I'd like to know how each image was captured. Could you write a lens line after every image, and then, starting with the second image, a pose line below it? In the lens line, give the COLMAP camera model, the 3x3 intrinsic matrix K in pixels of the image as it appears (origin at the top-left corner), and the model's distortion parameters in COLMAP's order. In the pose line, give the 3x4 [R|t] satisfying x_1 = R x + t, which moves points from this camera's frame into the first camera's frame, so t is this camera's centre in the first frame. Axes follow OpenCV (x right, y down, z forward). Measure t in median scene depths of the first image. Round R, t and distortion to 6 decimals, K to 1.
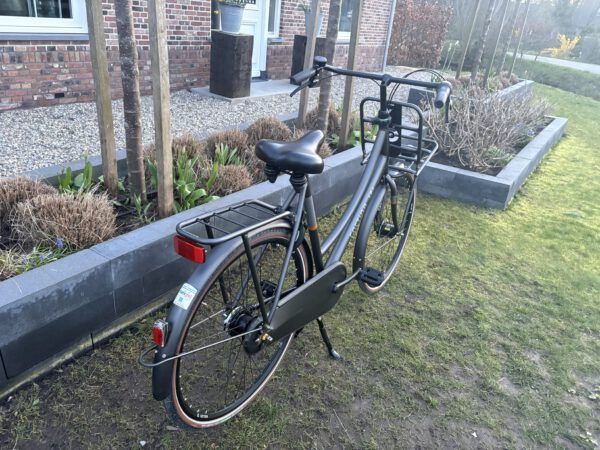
lens RADIAL K [[449.5, 0, 303.9], [0, 449.5, 223.1], [0, 0, 1]] dist [0.046602, -0.051430]
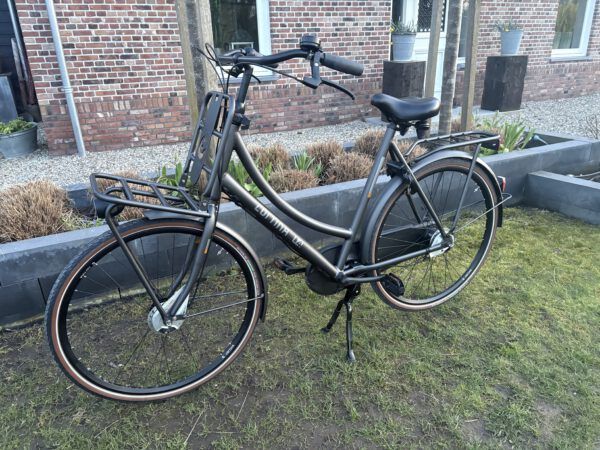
lens RADIAL K [[449.5, 0, 298.7], [0, 449.5, 225.4], [0, 0, 1]] dist [0.046602, -0.051430]
pose [[0.857780, 0.059733, -0.510534, 0.643404], [-0.104258, 0.992798, -0.059011, 0.105203], [0.503332, 0.103846, 0.857830, 0.185593]]
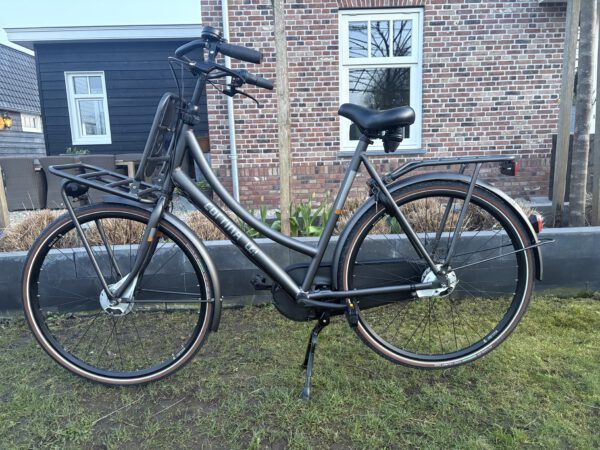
lens RADIAL K [[449.5, 0, 301.6], [0, 449.5, 226.8], [0, 0, 1]] dist [0.046602, -0.051430]
pose [[0.563165, 0.015647, -0.826196, 0.986512], [-0.271177, 0.947951, -0.166891, 0.167064], [0.780582, 0.318033, 0.538096, 0.574901]]
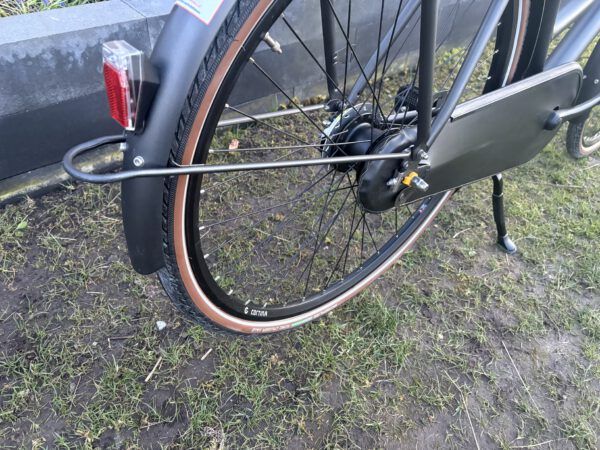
lens RADIAL K [[449.5, 0, 298.3], [0, 449.5, 225.5], [0, 0, 1]] dist [0.046602, -0.051430]
pose [[0.960489, 0.181502, -0.210992, -0.077773], [-0.115144, 0.949318, 0.292469, 0.156737], [0.253382, -0.256618, 0.932708, 0.484414]]
